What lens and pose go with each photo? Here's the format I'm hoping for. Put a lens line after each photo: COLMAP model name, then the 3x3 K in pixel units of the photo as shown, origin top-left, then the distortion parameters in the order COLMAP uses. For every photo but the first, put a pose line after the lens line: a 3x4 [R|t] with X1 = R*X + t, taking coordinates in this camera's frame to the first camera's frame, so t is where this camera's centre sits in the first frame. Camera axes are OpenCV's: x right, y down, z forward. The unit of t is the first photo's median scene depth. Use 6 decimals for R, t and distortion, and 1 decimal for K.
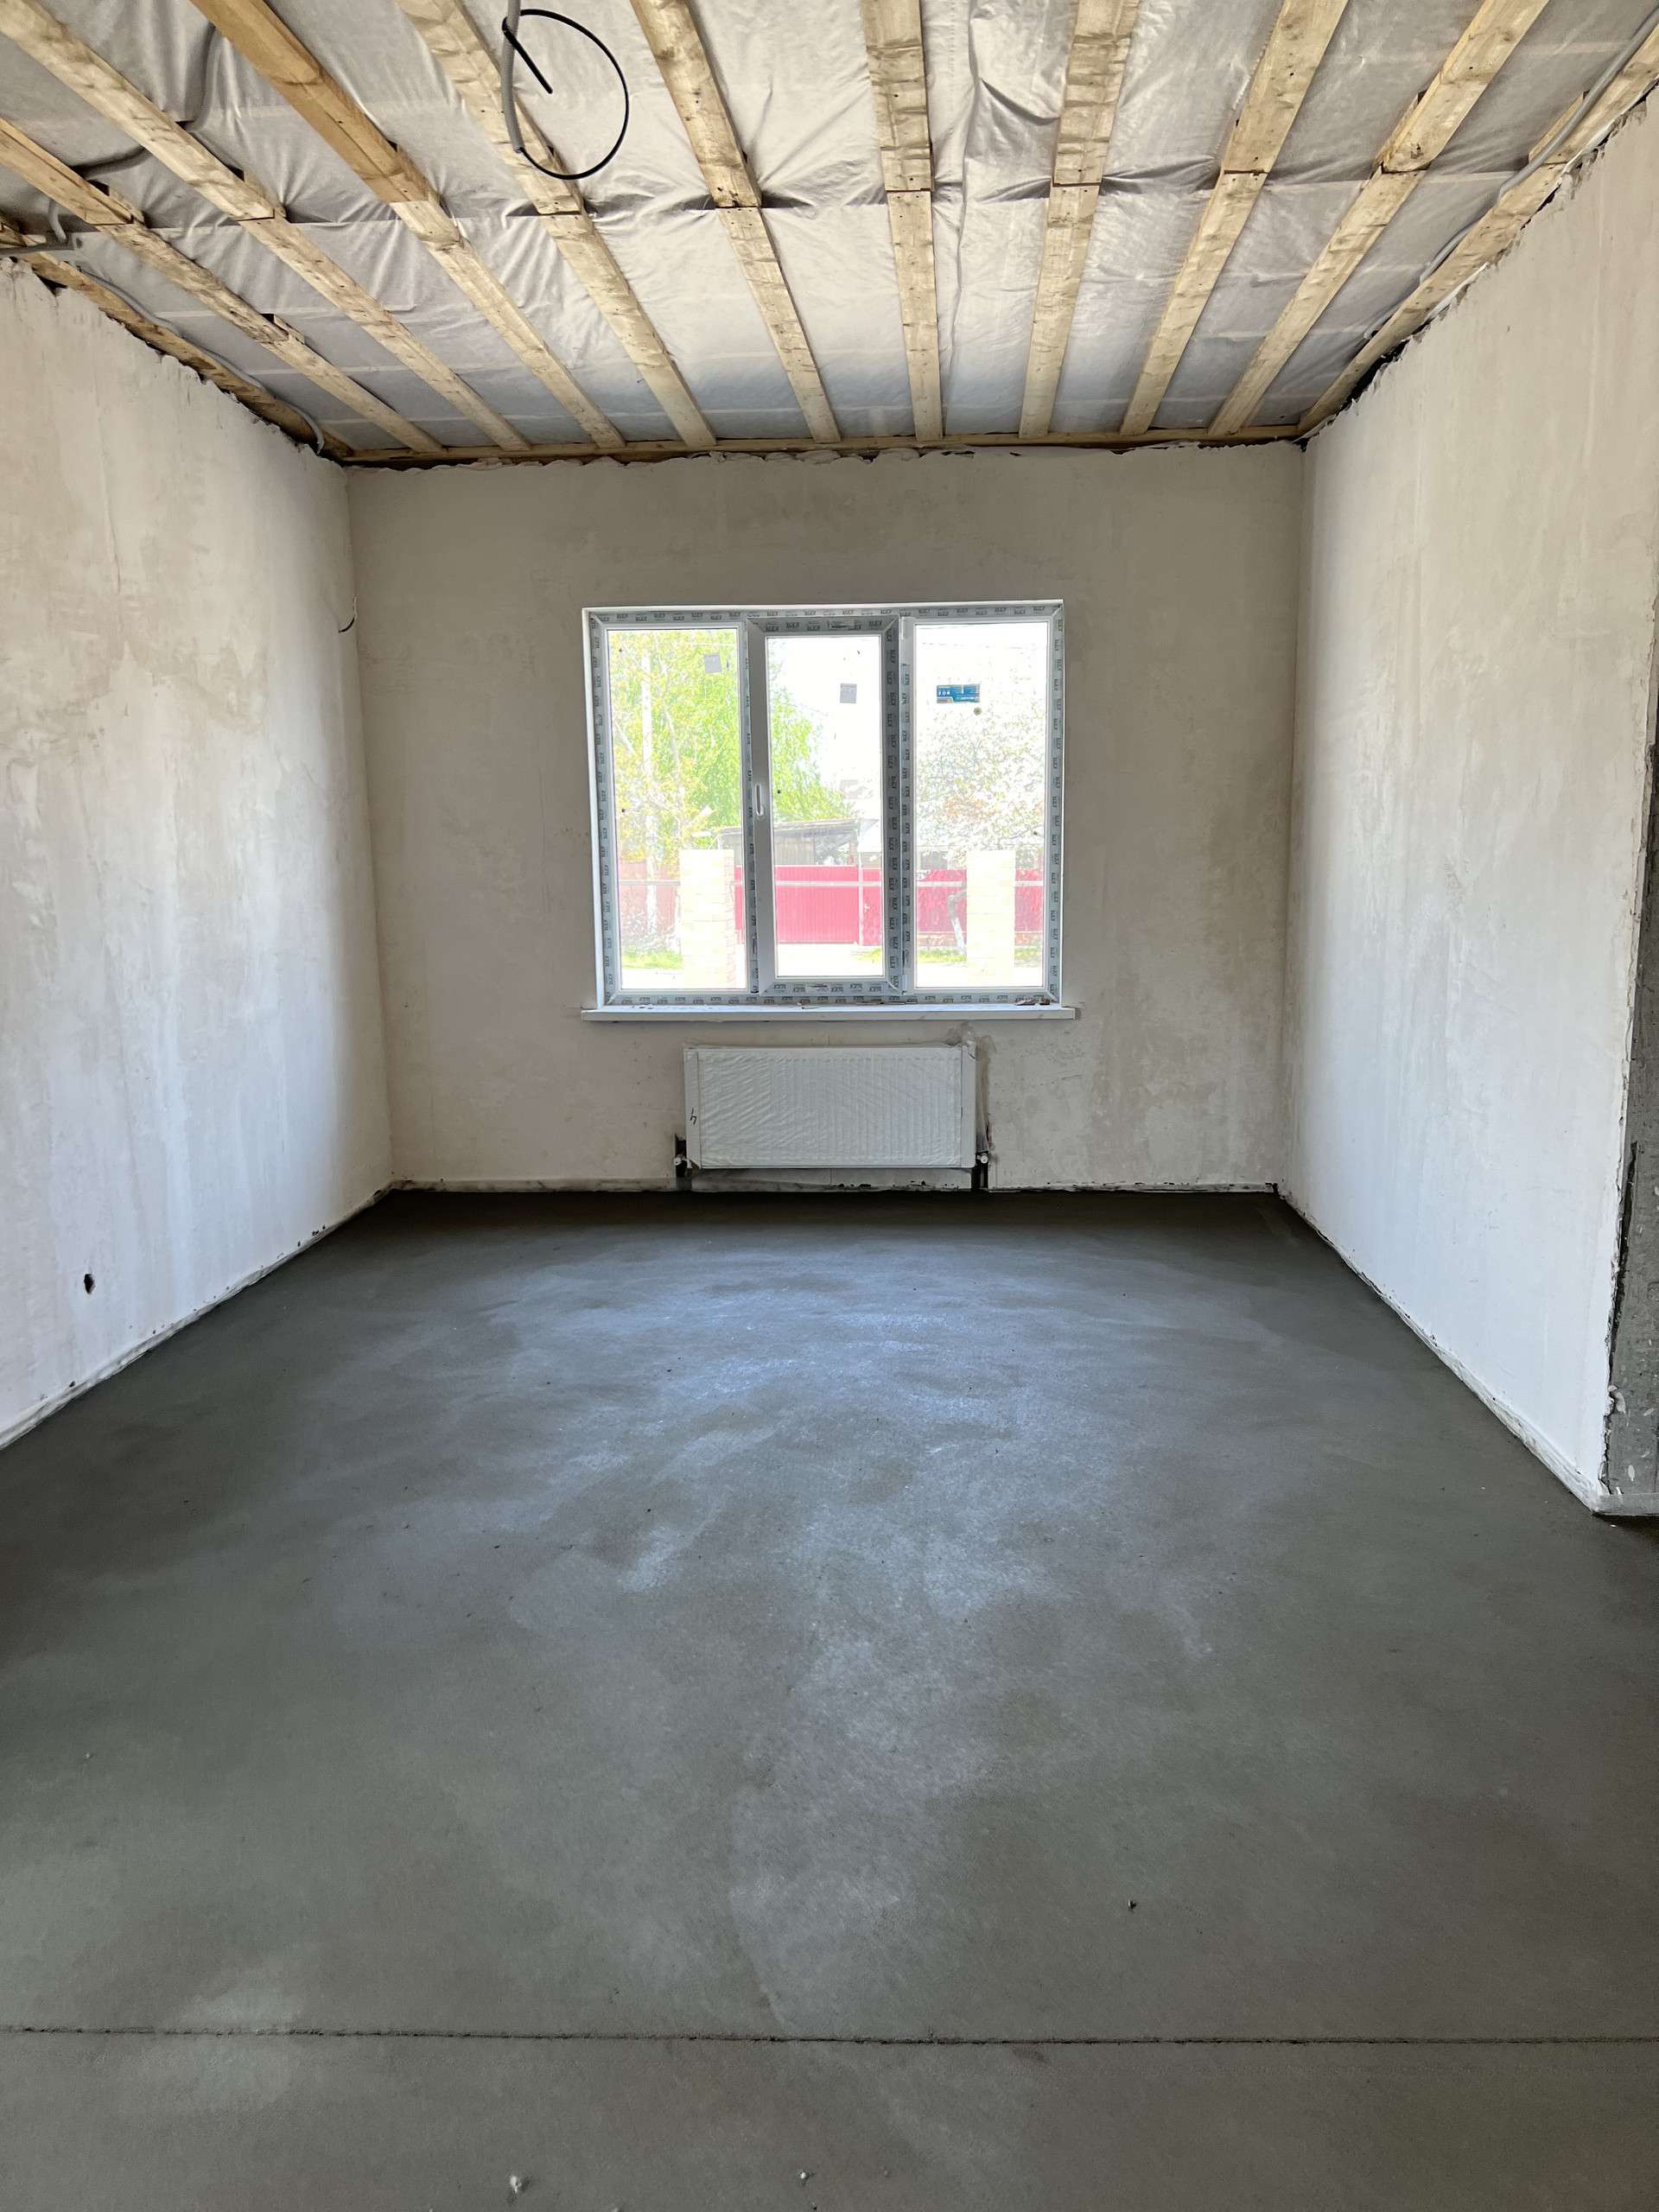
lens RADIAL K [[1651.3, 0, 839.2], [0, 1651.3, 1128.7], [0, 0, 1]] dist [0.048890, -0.056604]
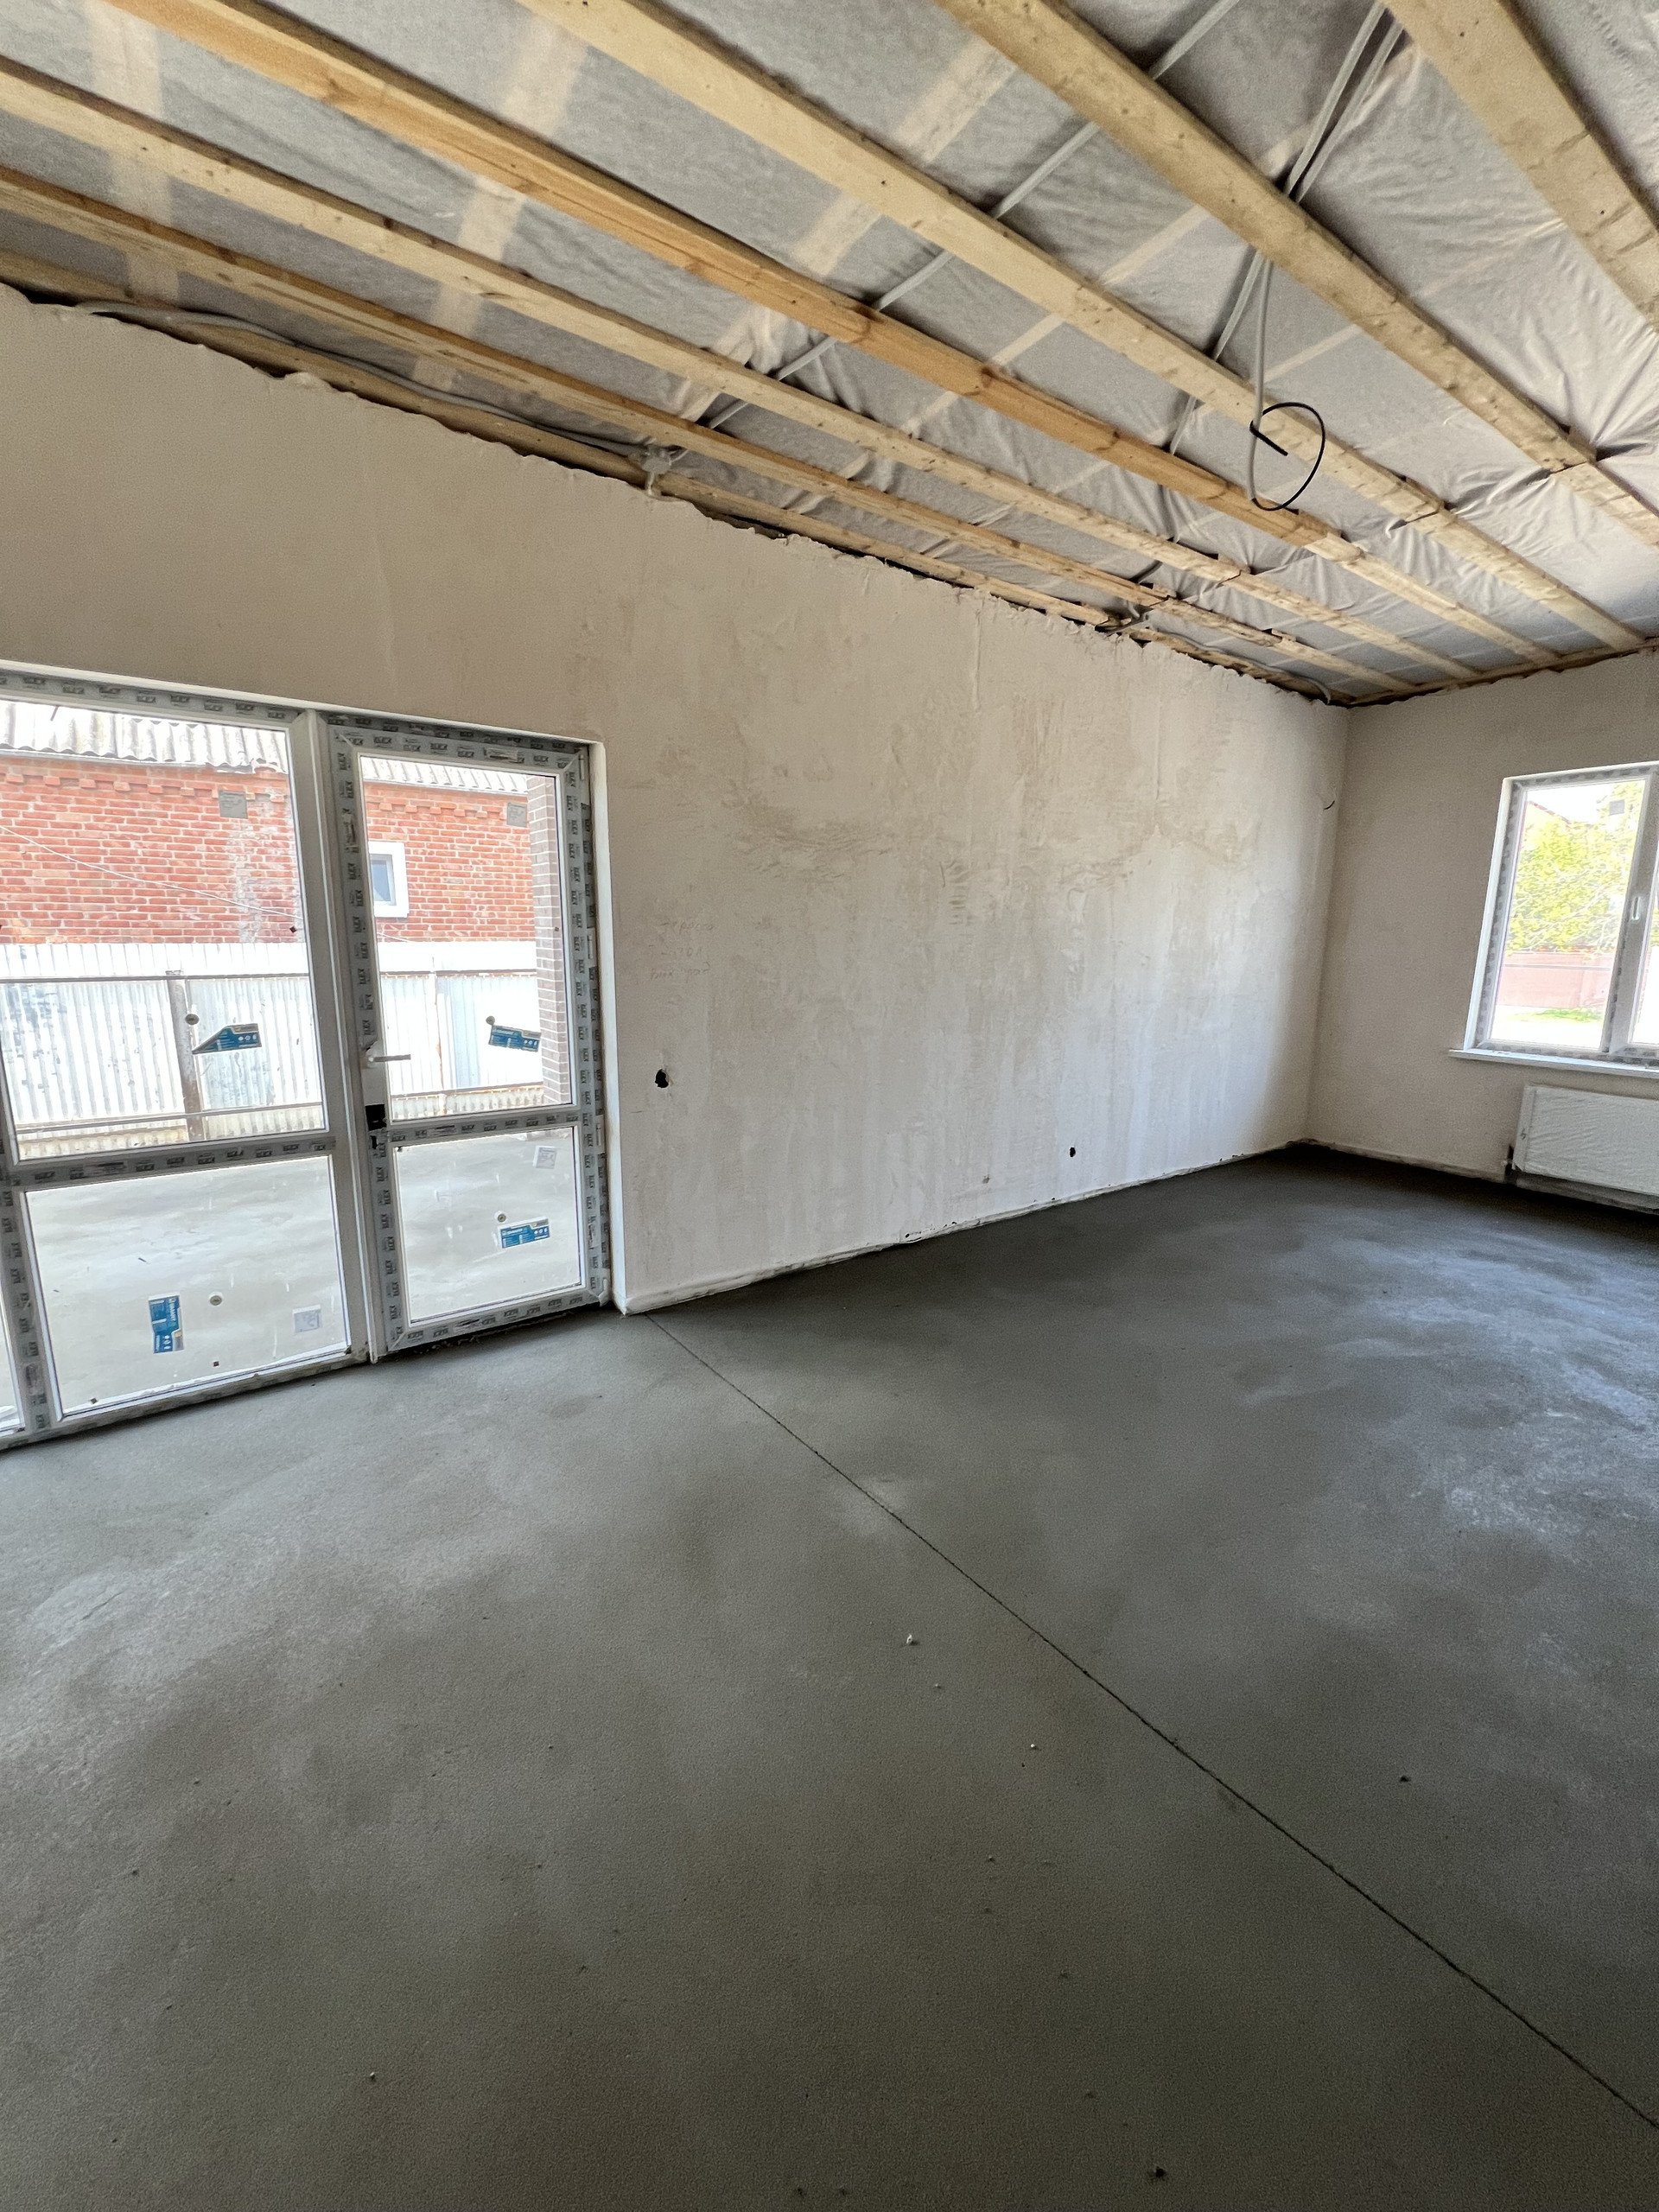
lens RADIAL K [[881.6, 0, 836.5], [0, 881.6, 1098.5], [0, 0, 1]] dist [-0.005123, 0.001205]
pose [[0.622848, 0.163719, -0.765020, 0.154613], [-0.153141, 0.984455, 0.085998, -0.016175], [0.767208, 0.063593, 0.638238, 0.097049]]
